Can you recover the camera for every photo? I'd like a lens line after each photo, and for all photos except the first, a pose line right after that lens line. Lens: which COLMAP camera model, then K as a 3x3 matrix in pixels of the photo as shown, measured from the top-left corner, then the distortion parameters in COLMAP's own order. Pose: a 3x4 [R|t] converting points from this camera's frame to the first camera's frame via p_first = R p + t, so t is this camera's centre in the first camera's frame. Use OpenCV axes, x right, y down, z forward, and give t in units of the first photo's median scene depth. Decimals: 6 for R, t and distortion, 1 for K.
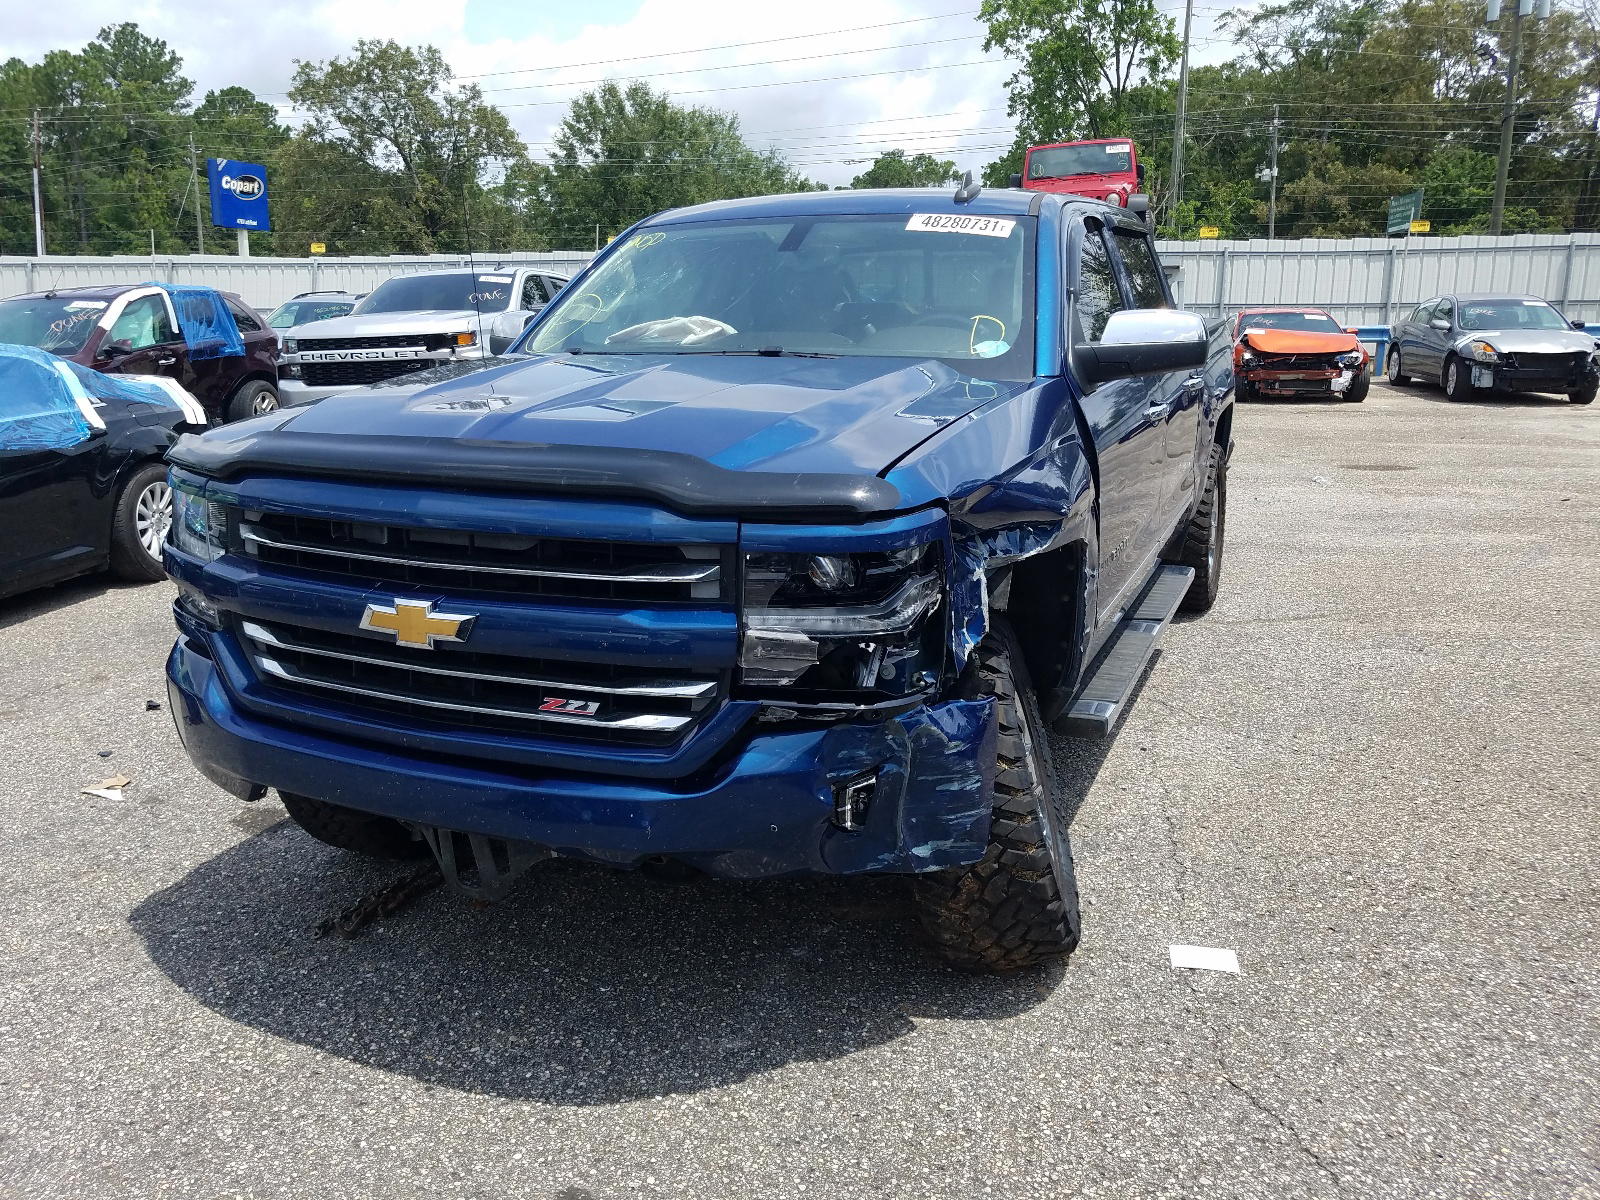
lens RADIAL K [[1278.3, 0, 770.7], [0, 1278.3, 598.8], [0, 0, 1]] dist [0.010871, -0.002613]
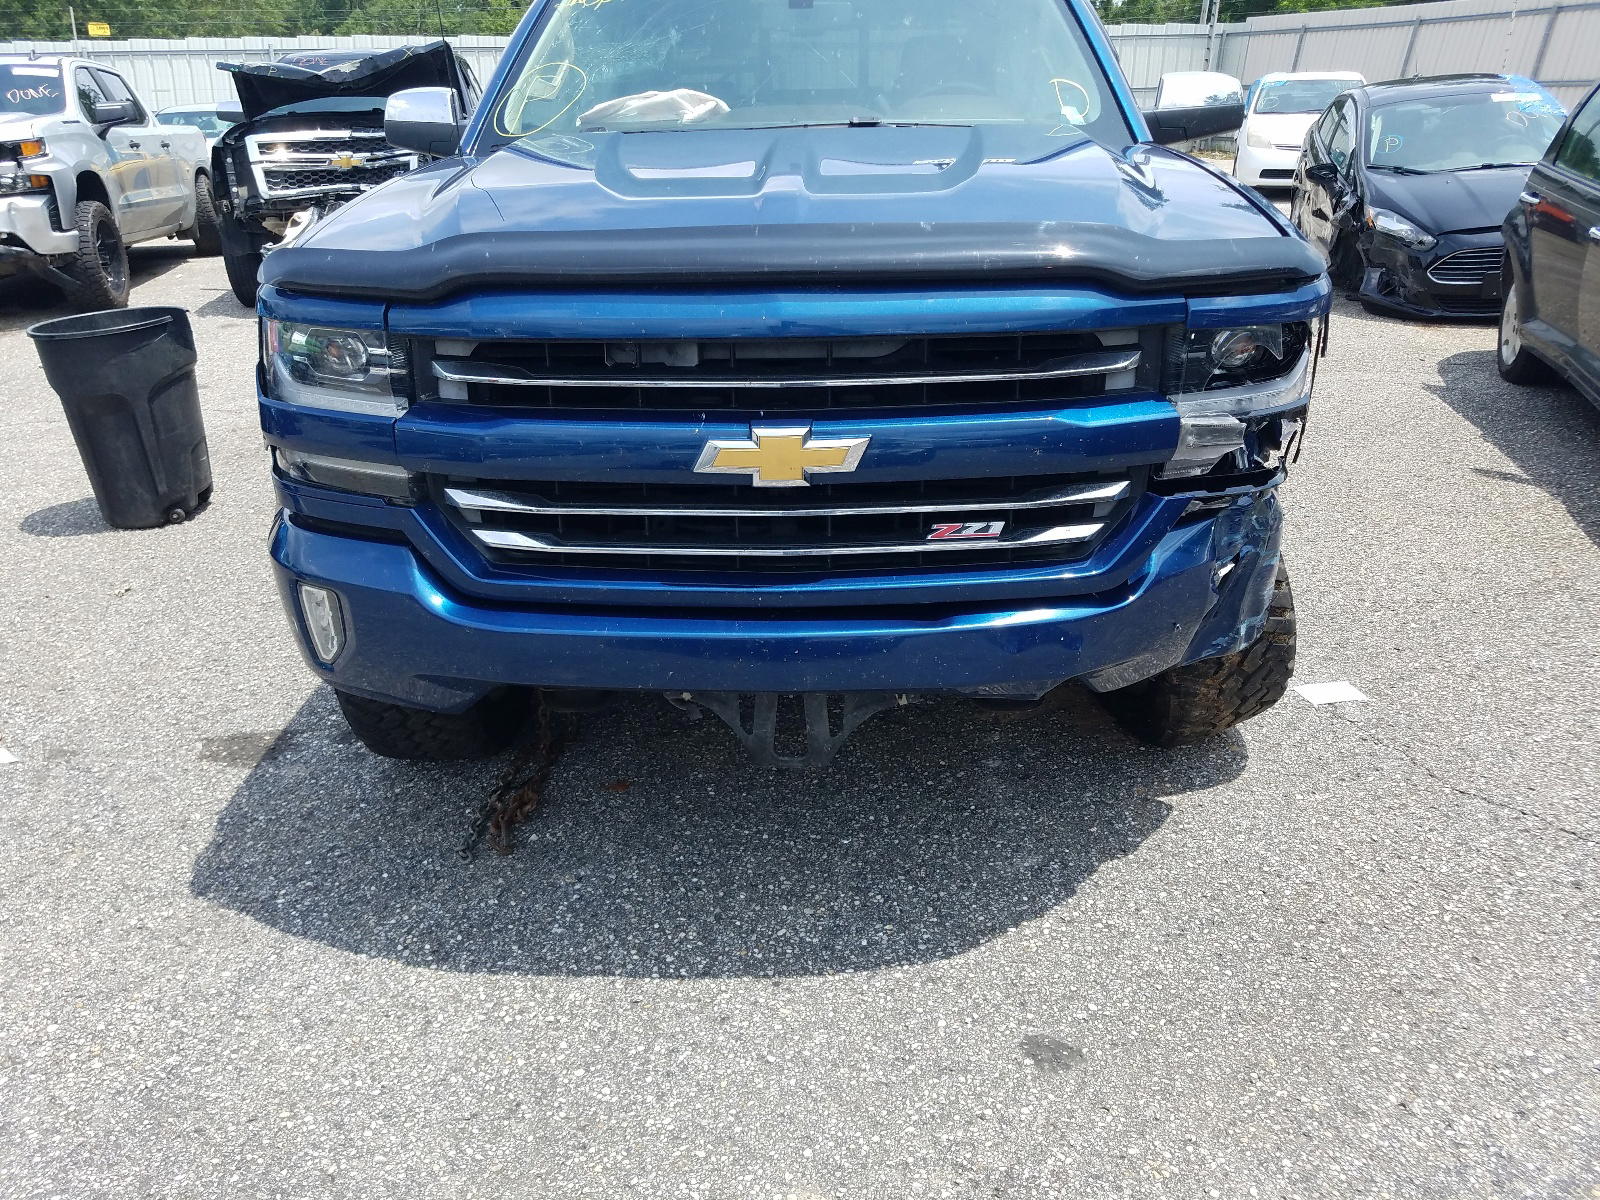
lens RADIAL K [[1278.3, 0, 770.7], [0, 1278.3, 598.8], [0, 0, 1]] dist [0.010871, -0.002613]
pose [[0.923043, -0.153262, 0.352848, -0.547737], [0.102712, 0.982100, 0.157891, -0.020215], [-0.370730, -0.109499, 0.922263, 0.215063]]
